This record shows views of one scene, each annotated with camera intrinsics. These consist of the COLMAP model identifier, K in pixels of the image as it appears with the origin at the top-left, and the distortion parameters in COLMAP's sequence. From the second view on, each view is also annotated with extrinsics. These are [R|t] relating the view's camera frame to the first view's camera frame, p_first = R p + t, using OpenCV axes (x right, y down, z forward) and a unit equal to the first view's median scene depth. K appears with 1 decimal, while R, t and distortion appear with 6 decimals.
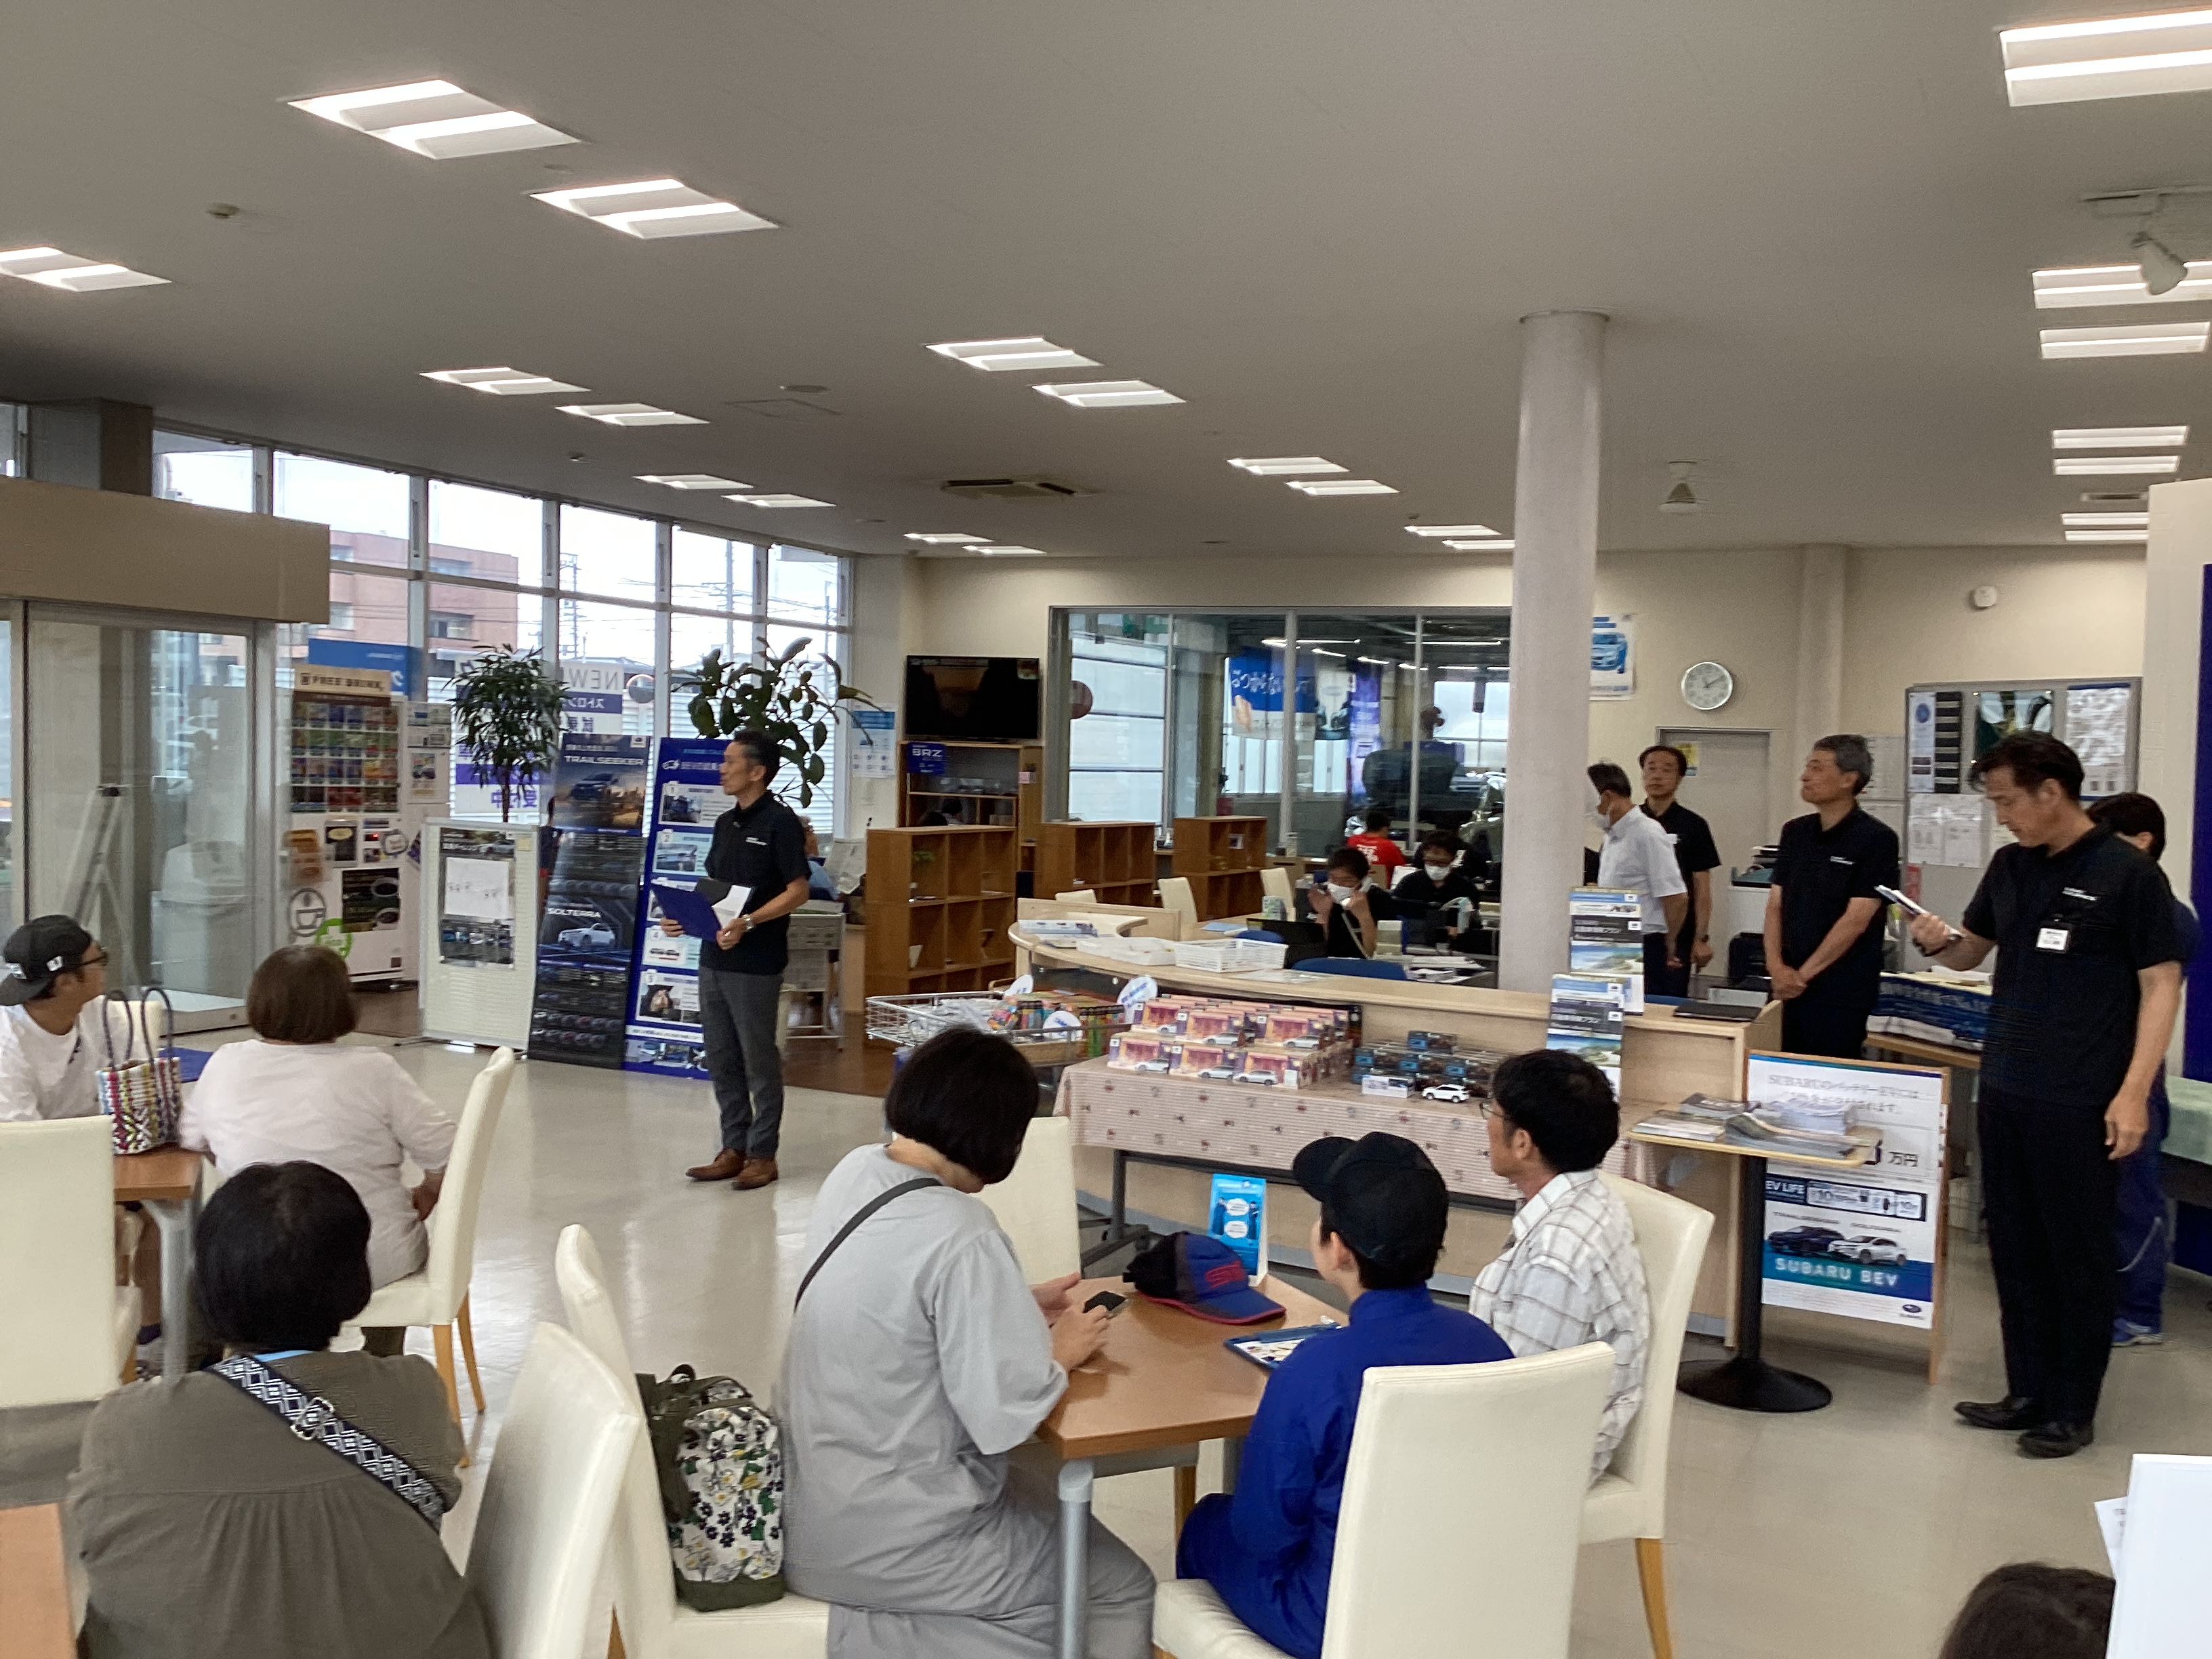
lens RADIAL K [[2004.2, 0, 1106.1], [0, 2004.2, 829.5], [0, 0, 1]] dist [0.002967, 0.000000]
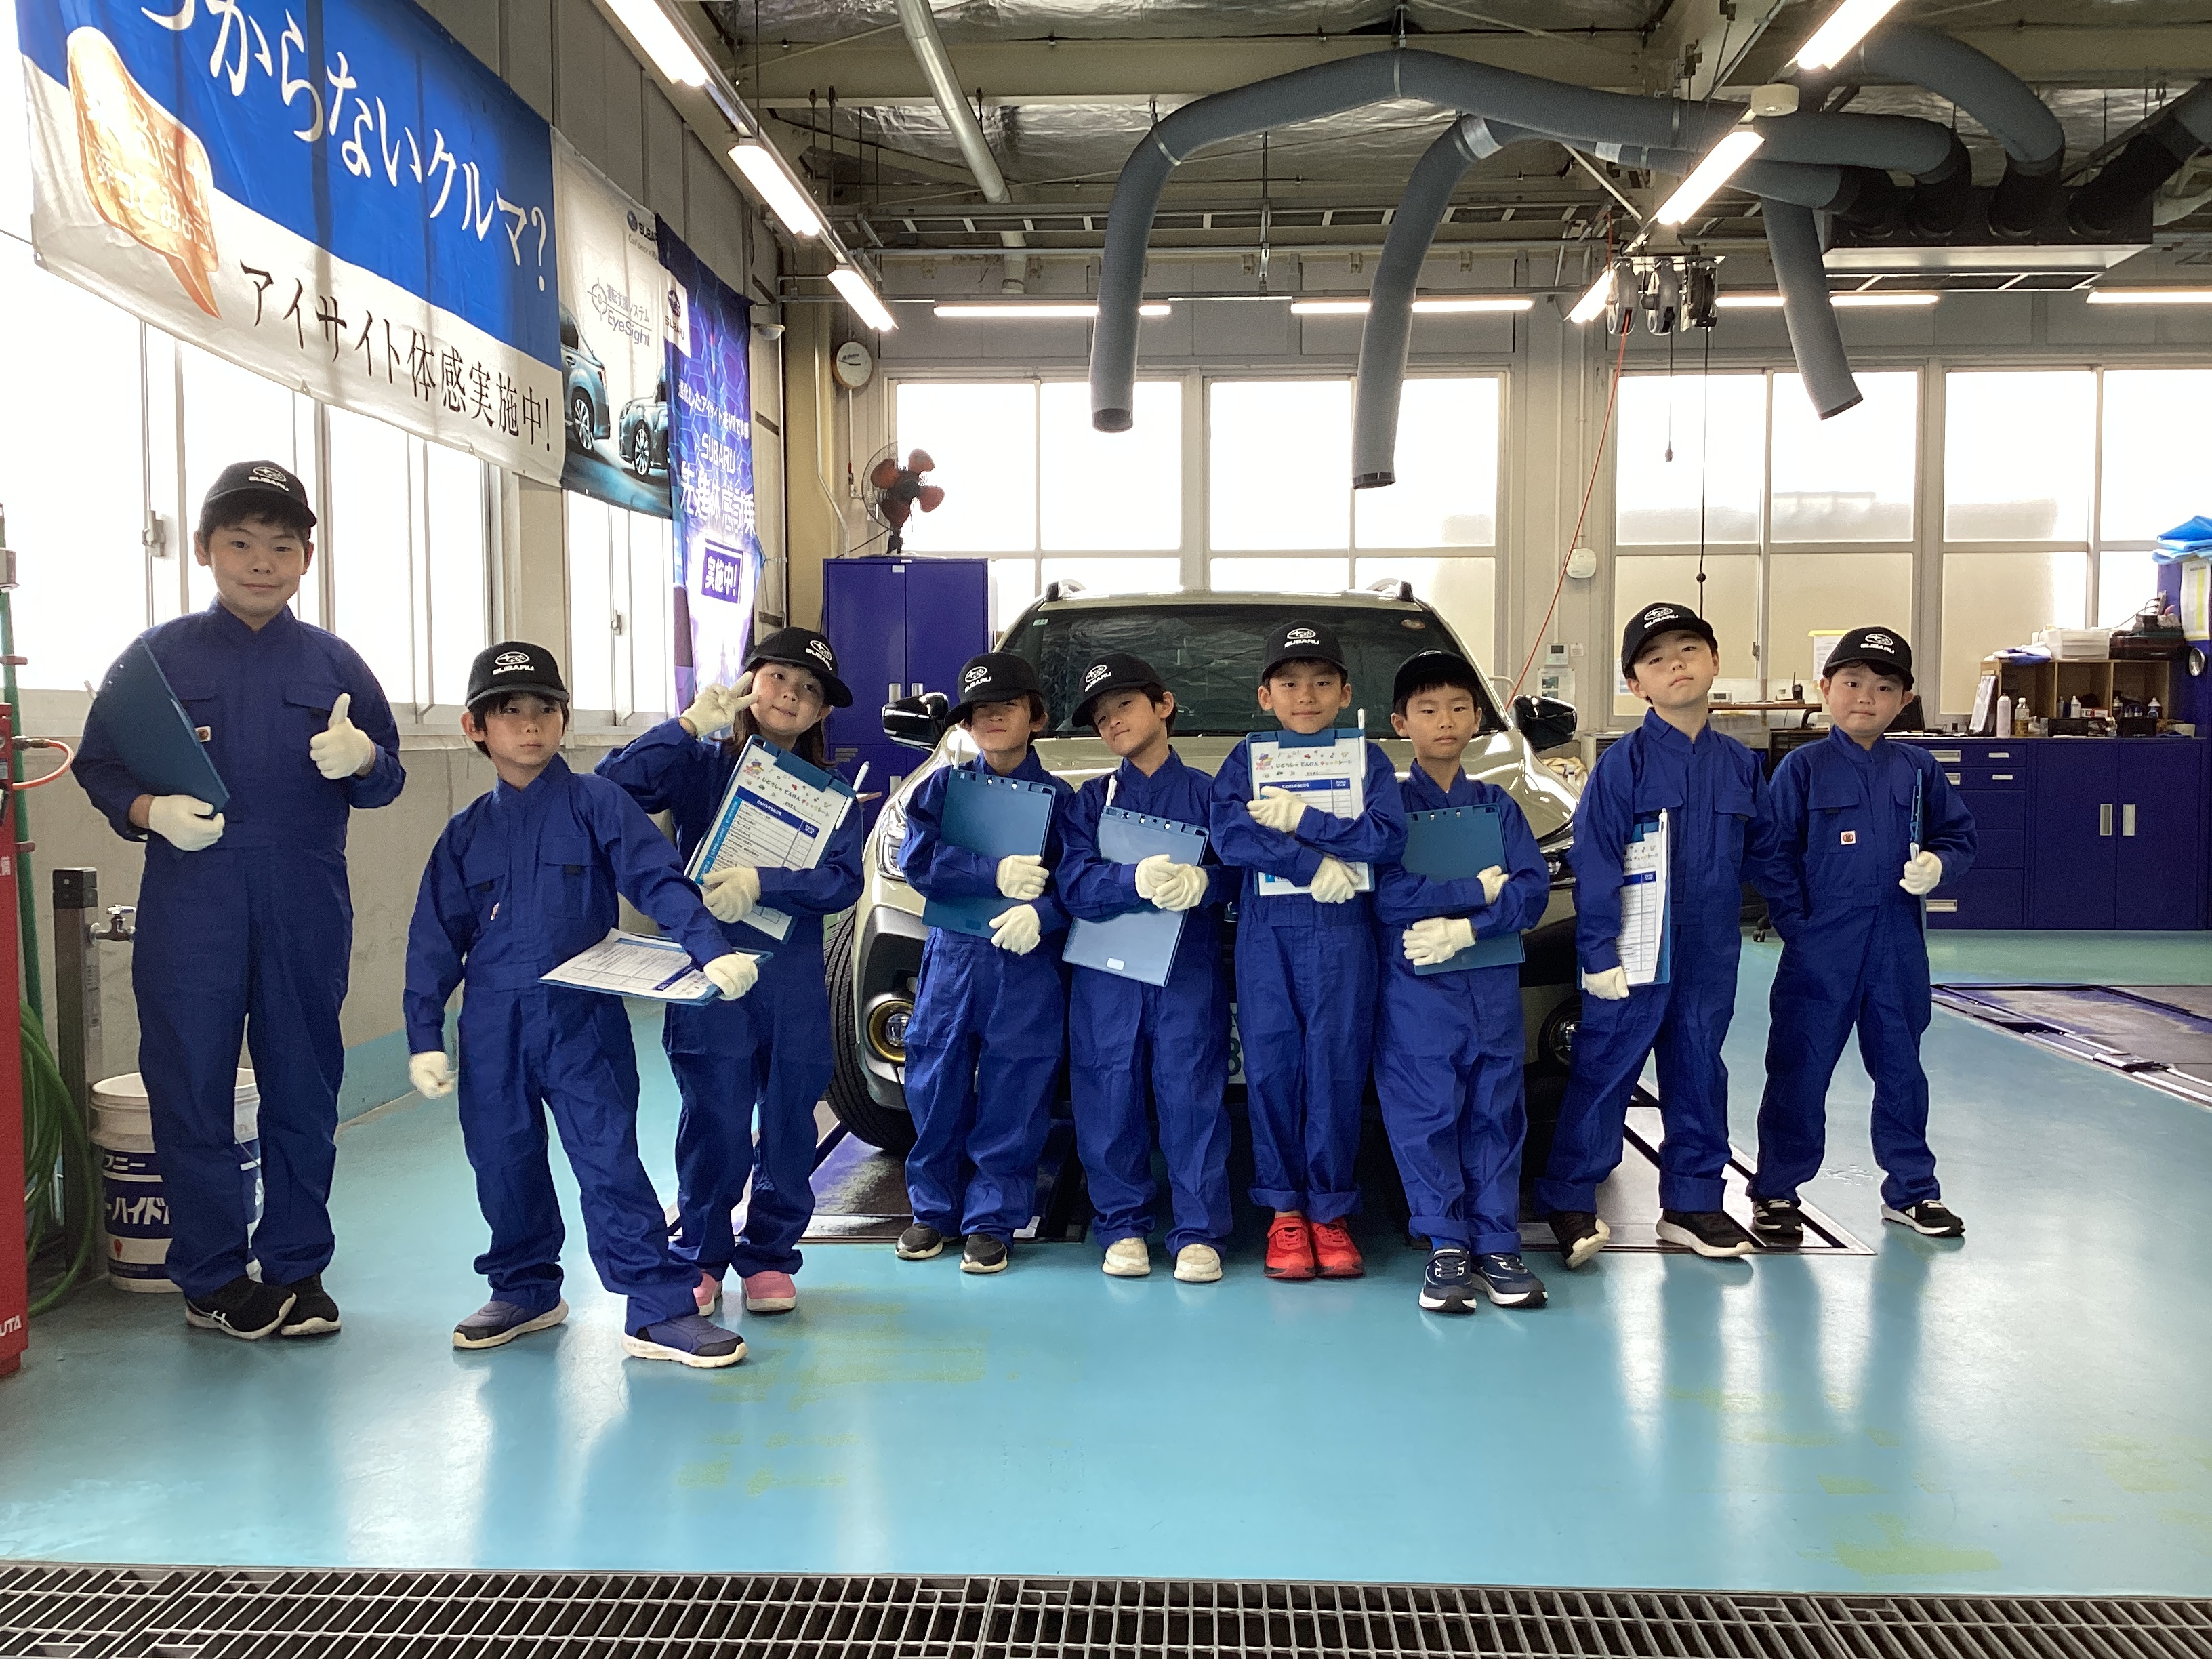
lens RADIAL K [[2004.2, 0, 1106.2], [0, 2004.2, 832.1], [0, 0, 1]] dist [0.002967, 0.000000]
pose [[0.916914, -0.051652, 0.395727, 0.064065], [0.044470, 0.998637, 0.027308, -0.006928], [-0.396599, -0.007440, 0.917962, 0.727516]]
